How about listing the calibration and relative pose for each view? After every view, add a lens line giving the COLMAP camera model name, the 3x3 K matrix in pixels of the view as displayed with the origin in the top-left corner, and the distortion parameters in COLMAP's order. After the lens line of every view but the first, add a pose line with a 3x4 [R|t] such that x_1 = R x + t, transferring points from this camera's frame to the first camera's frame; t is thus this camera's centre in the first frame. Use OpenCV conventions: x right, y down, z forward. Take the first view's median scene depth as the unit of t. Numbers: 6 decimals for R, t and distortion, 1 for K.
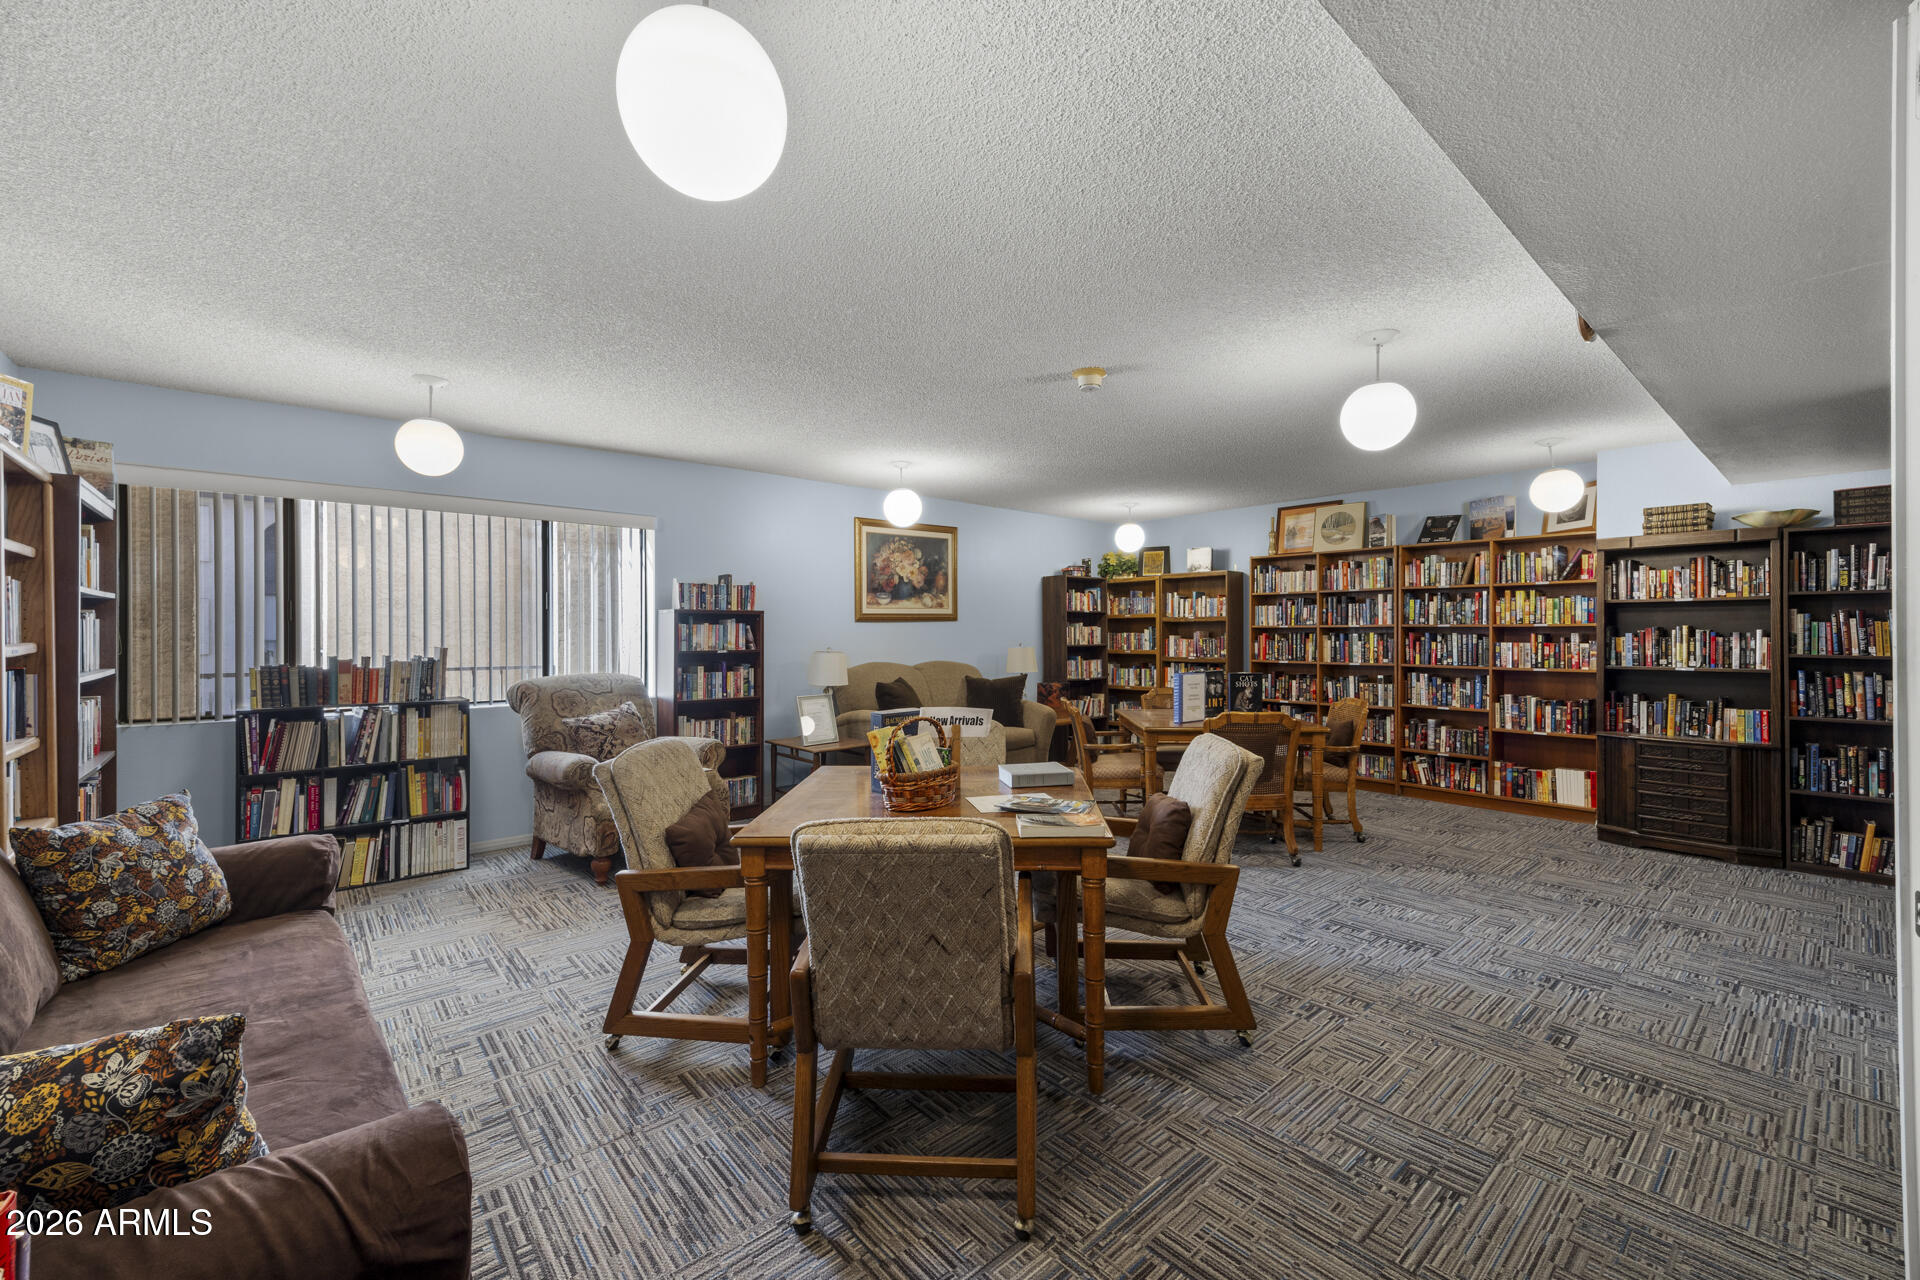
lens RADIAL K [[777.3, 0, 963.1], [0, 777.3, 632.3], [0, 0, 1]] dist [0.009648, -0.000631]
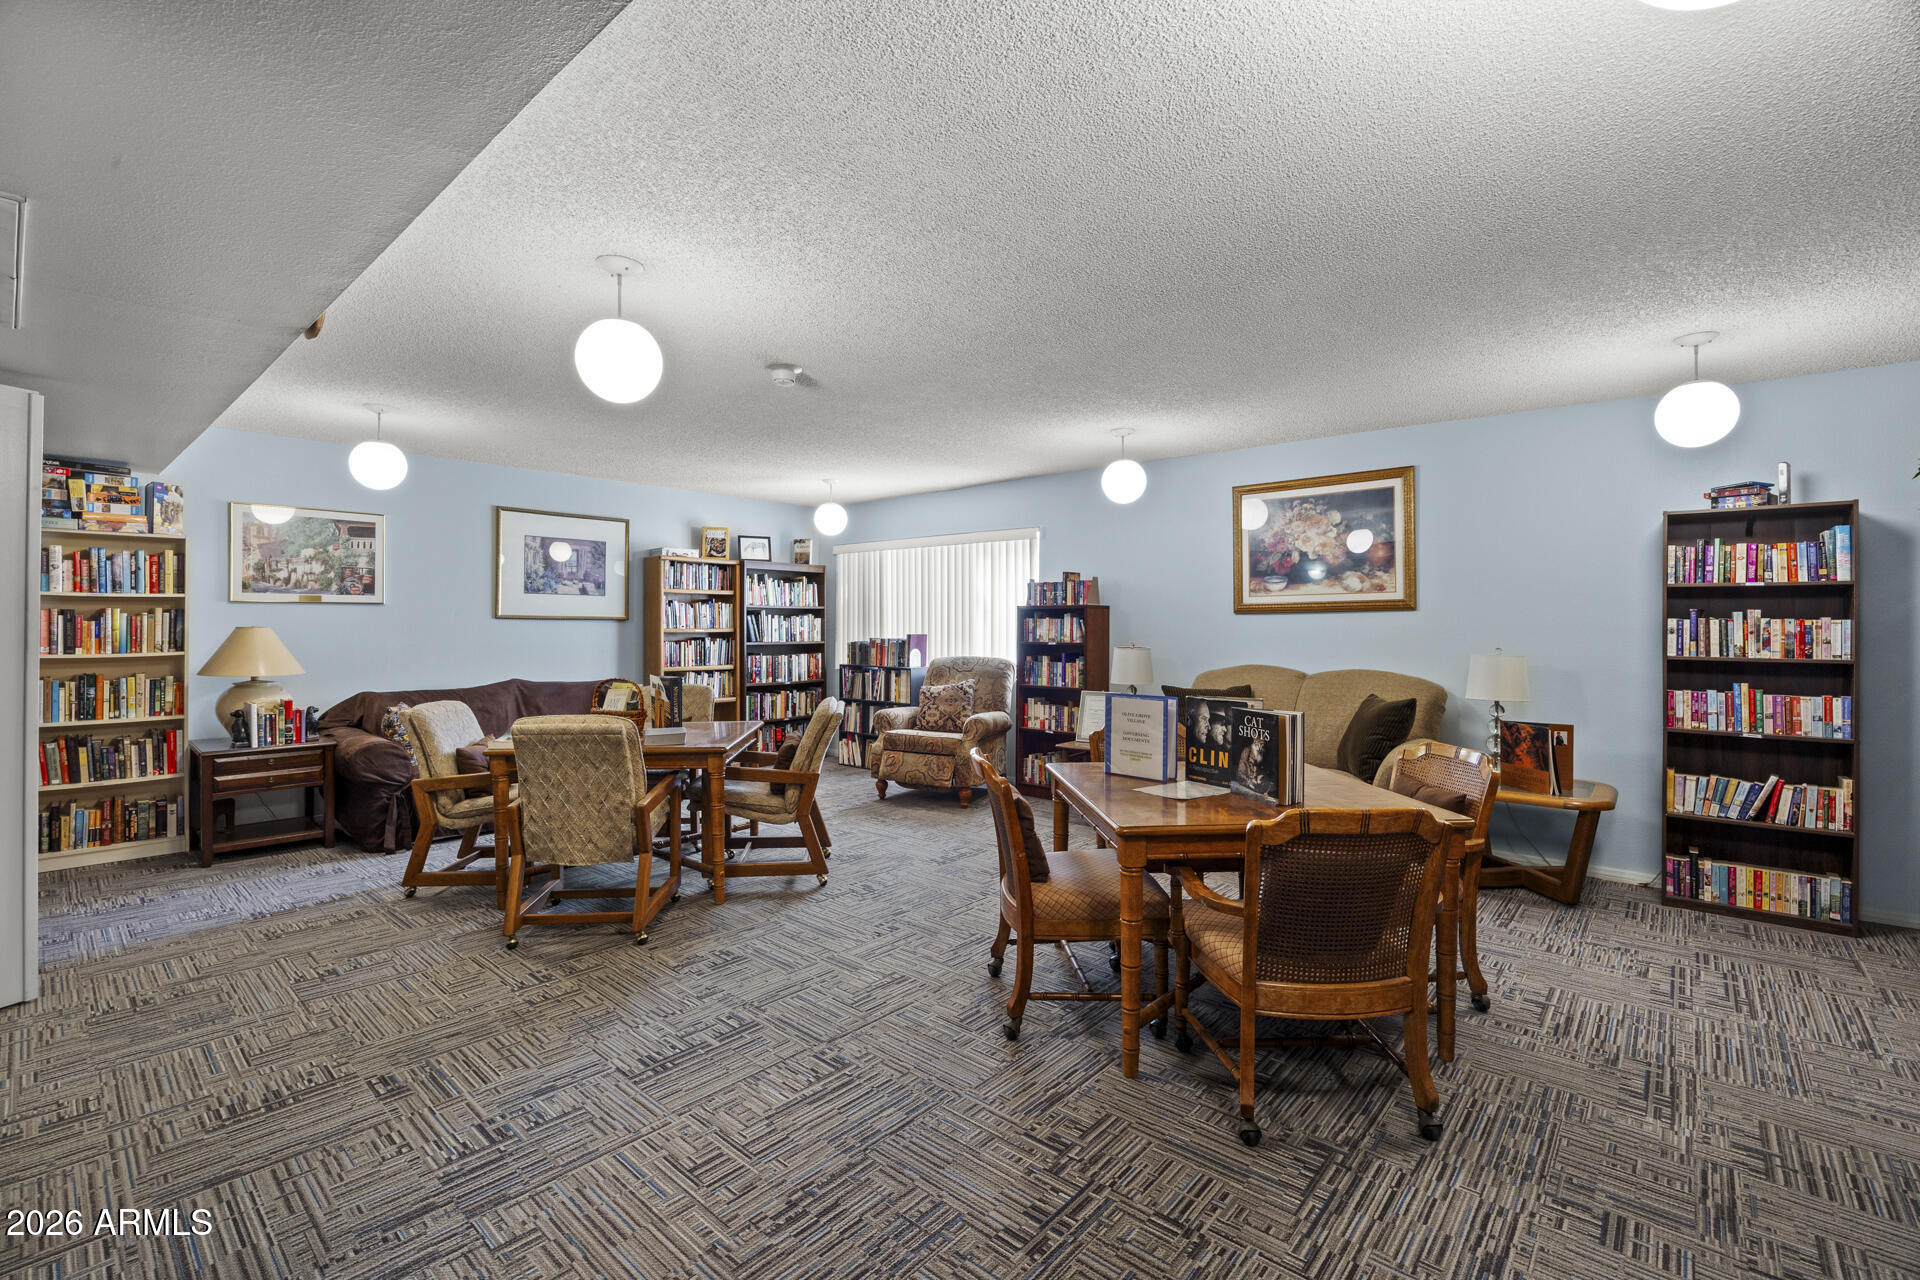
lens RADIAL K [[840.4, 0, 961.9], [0, 840.4, 626.7], [0, 0, 1]] dist [-0.018632, 0.001198]
pose [[0.130250, 0.004002, -0.991473, 0.869381], [-0.006107, 0.999976, 0.003234, -0.001887], [0.991462, 0.005633, 0.130272, 0.746561]]
